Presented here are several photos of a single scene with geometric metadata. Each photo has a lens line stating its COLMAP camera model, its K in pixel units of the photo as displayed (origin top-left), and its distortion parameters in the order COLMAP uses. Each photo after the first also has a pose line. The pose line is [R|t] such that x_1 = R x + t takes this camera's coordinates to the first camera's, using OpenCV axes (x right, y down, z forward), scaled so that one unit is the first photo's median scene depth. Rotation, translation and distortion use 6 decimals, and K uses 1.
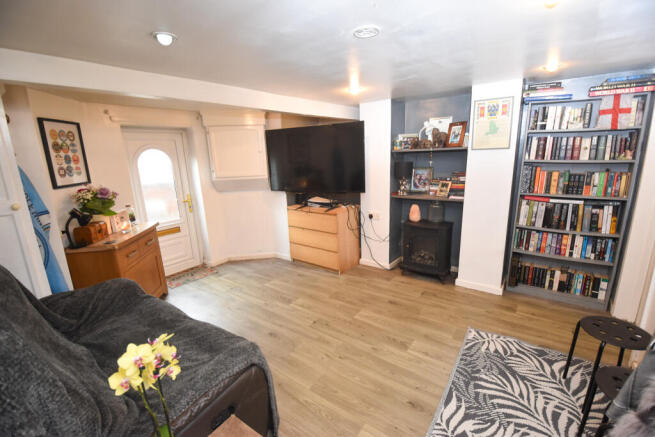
lens RADIAL K [[298.3, 0, 327.5], [0, 298.3, 218.5], [0, 0, 1]] dist [-0.000817, -0.000150]
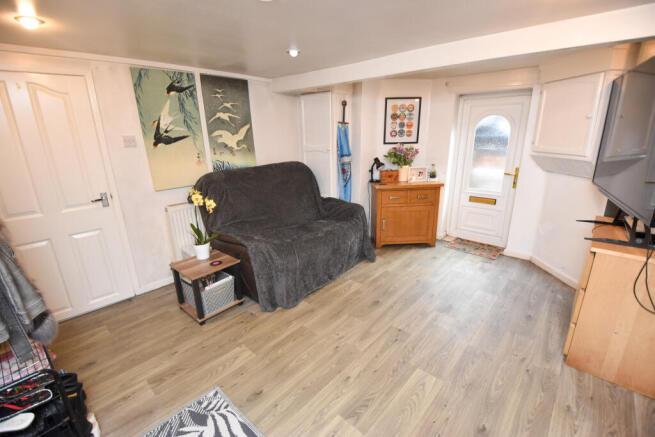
lens RADIAL K [[287.4, 0, 329.6], [0, 287.4, 223.4], [0, 0, 1]] dist [0.021380, -0.000073]
pose [[-0.092259, 0.348851, -0.932626, 0.670537], [-0.203346, 0.910281, 0.360608, -0.197297], [0.974751, 0.222915, -0.013044, 0.779808]]
